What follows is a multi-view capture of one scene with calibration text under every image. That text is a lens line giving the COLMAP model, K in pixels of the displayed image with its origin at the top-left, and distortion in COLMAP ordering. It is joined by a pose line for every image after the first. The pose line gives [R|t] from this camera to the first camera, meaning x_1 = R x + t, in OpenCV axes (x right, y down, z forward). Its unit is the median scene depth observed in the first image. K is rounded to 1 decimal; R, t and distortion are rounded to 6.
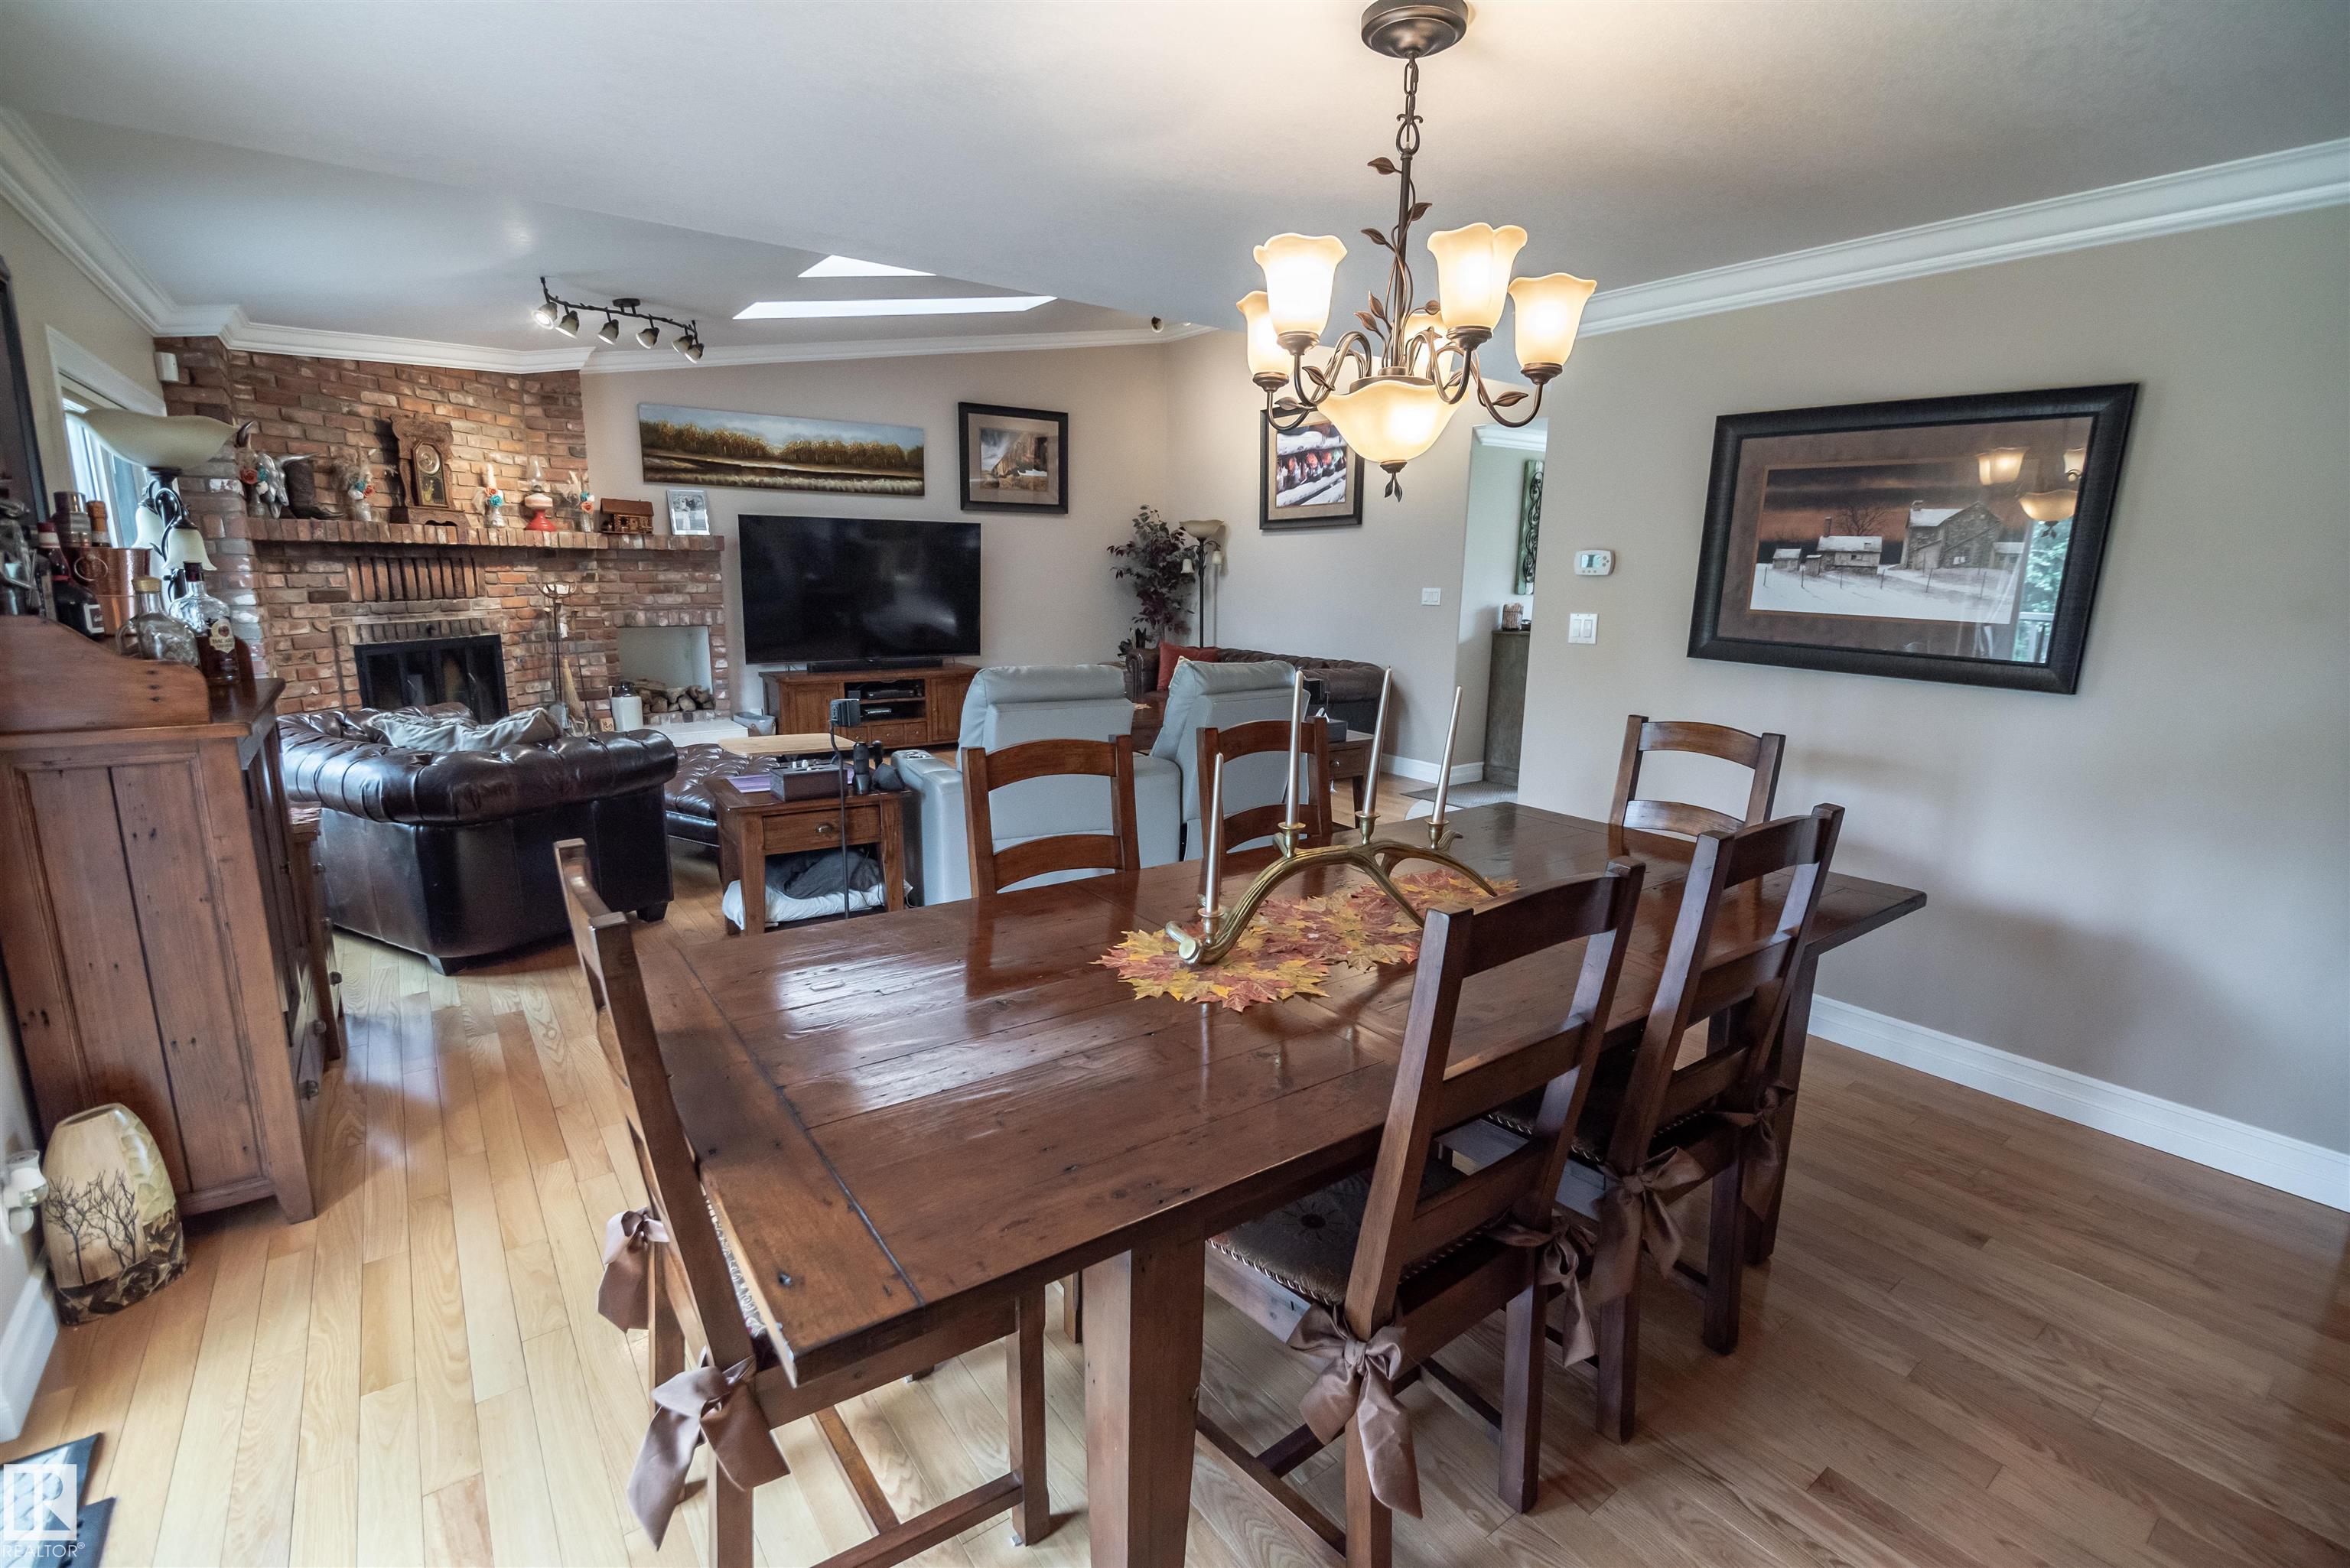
lens RADIAL K [[1045.0, 0, 1174.5], [0, 1045.0, 789.5], [0, 0, 1]] dist [-0.008421, -0.005753]
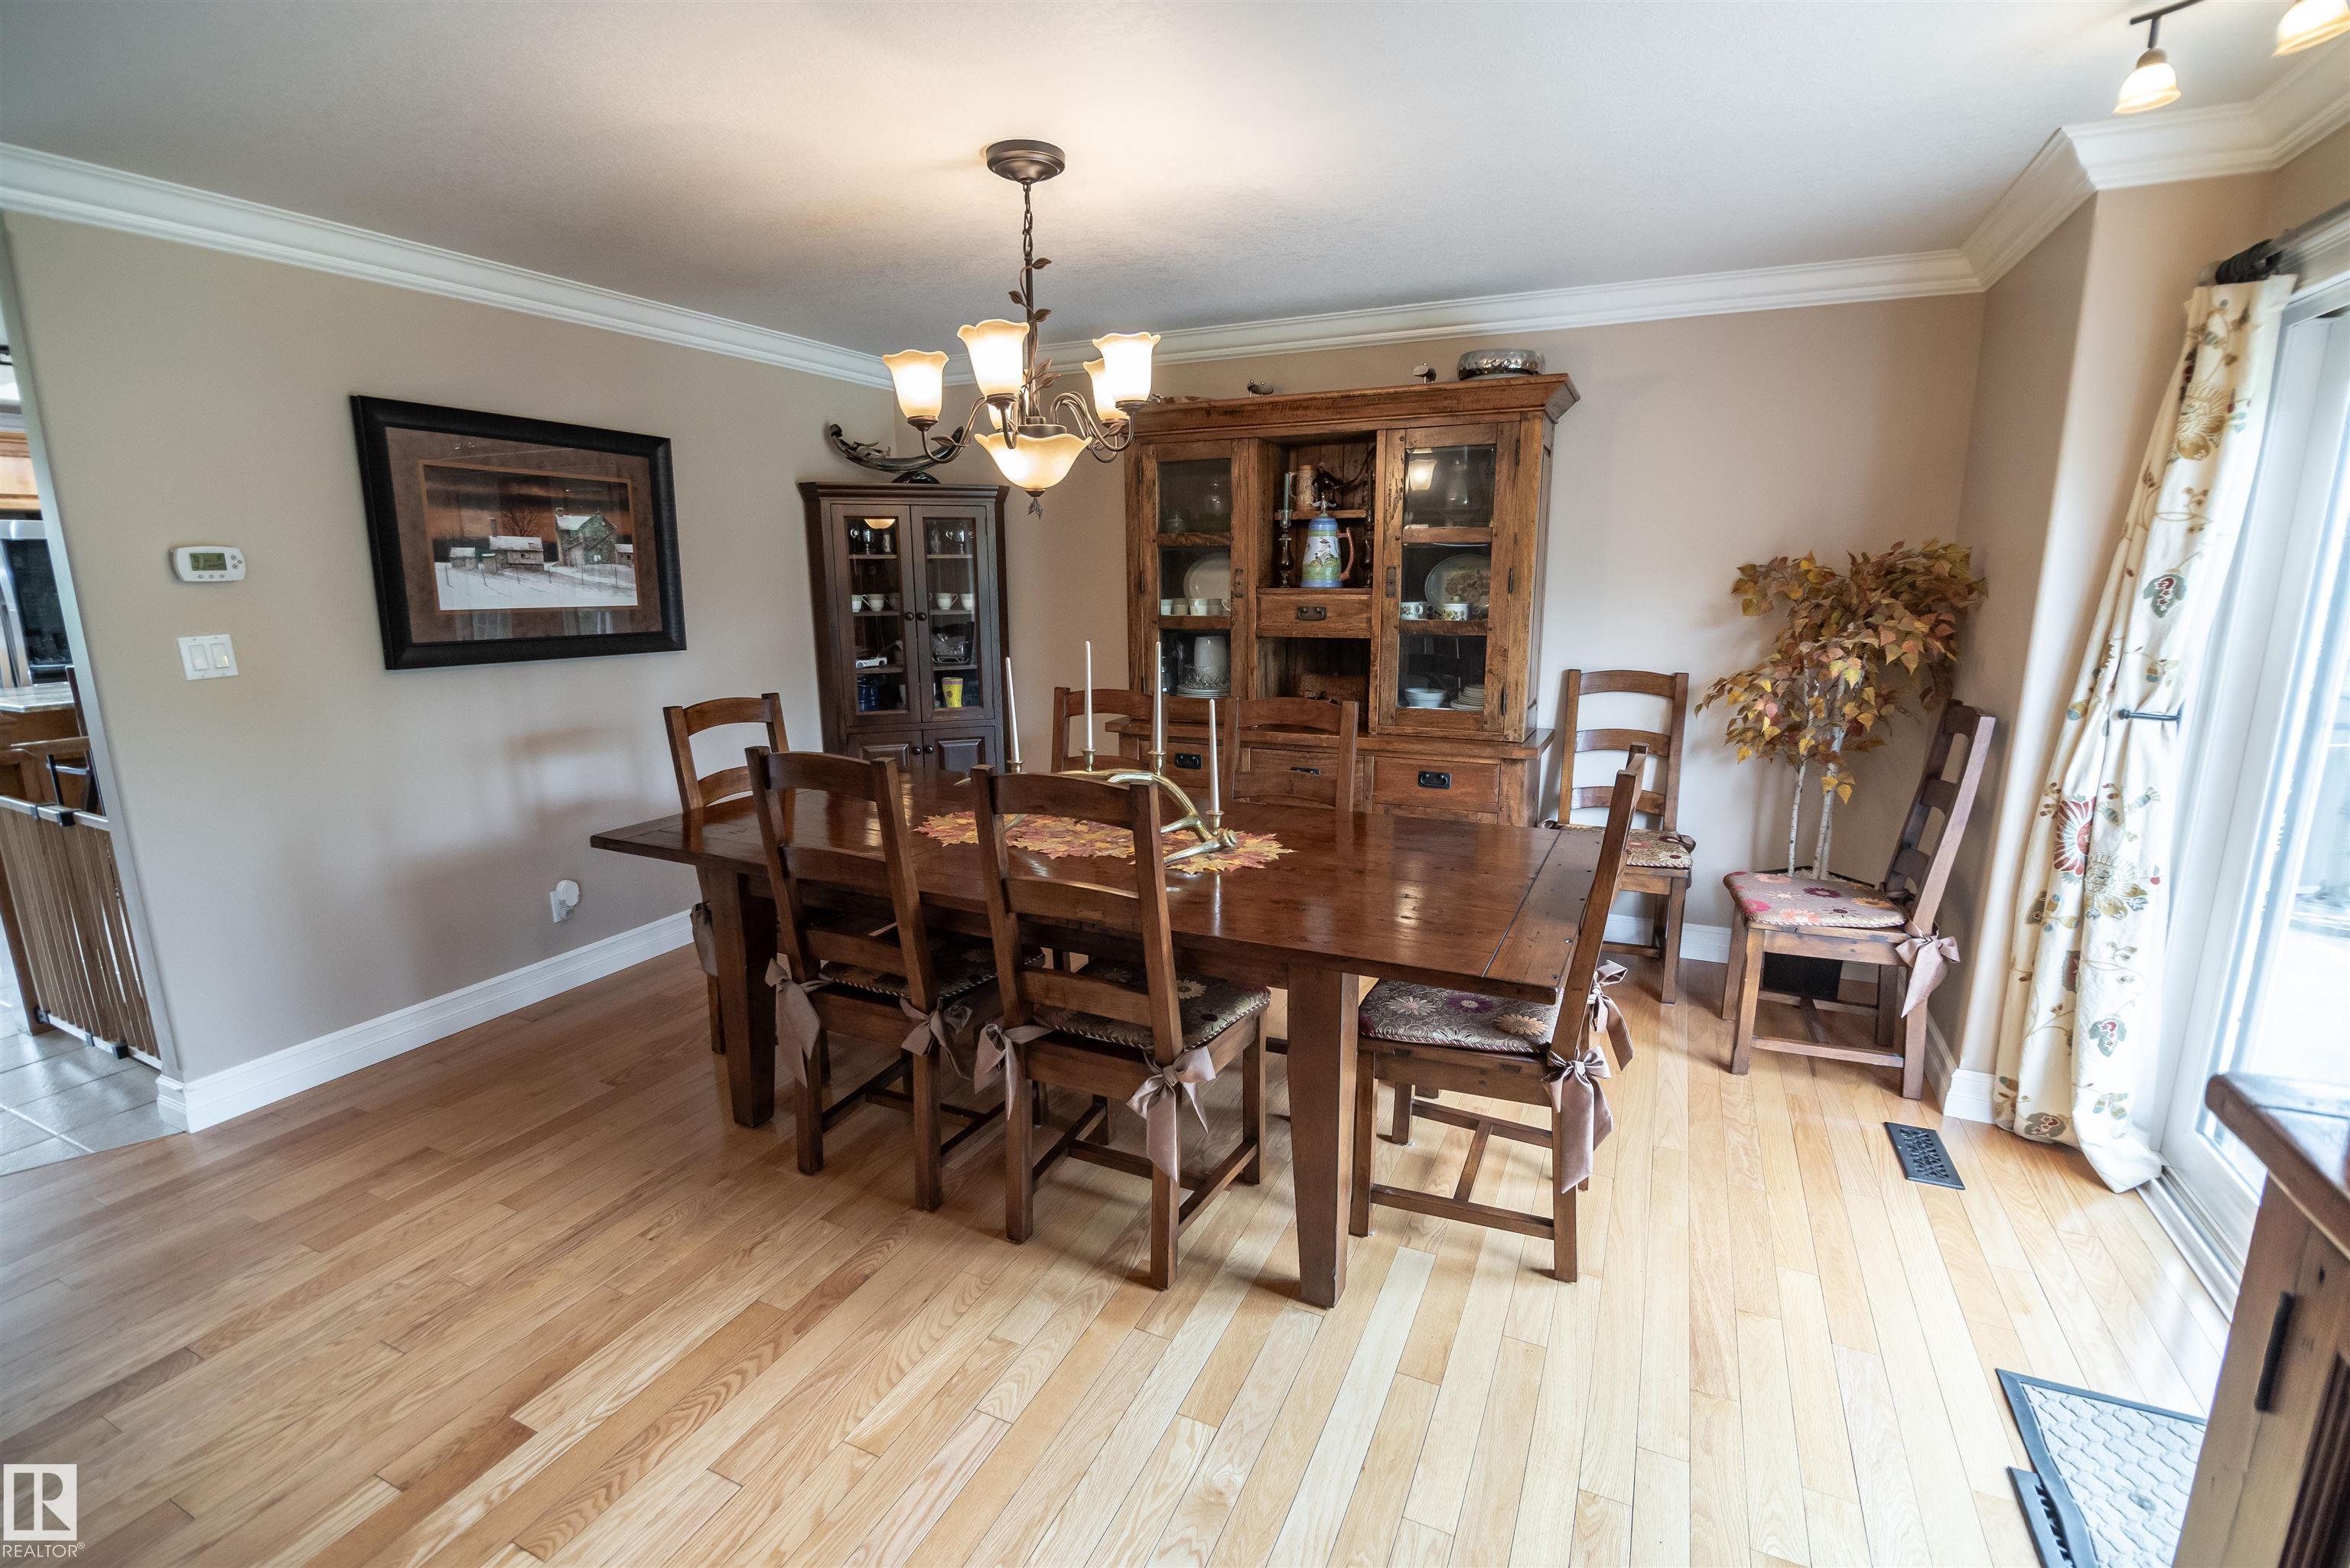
lens RADIAL K [[1045.0, 0, 1174.5], [0, 1045.0, 789.5], [0, 0, 1]] dist [-0.008421, -0.005753]
pose [[-0.470670, -0.195180, 0.860450, -0.676360], [0.183291, 0.932320, 0.311743, -0.213232], [-0.863061, 0.304441, -0.403040, 0.939866]]
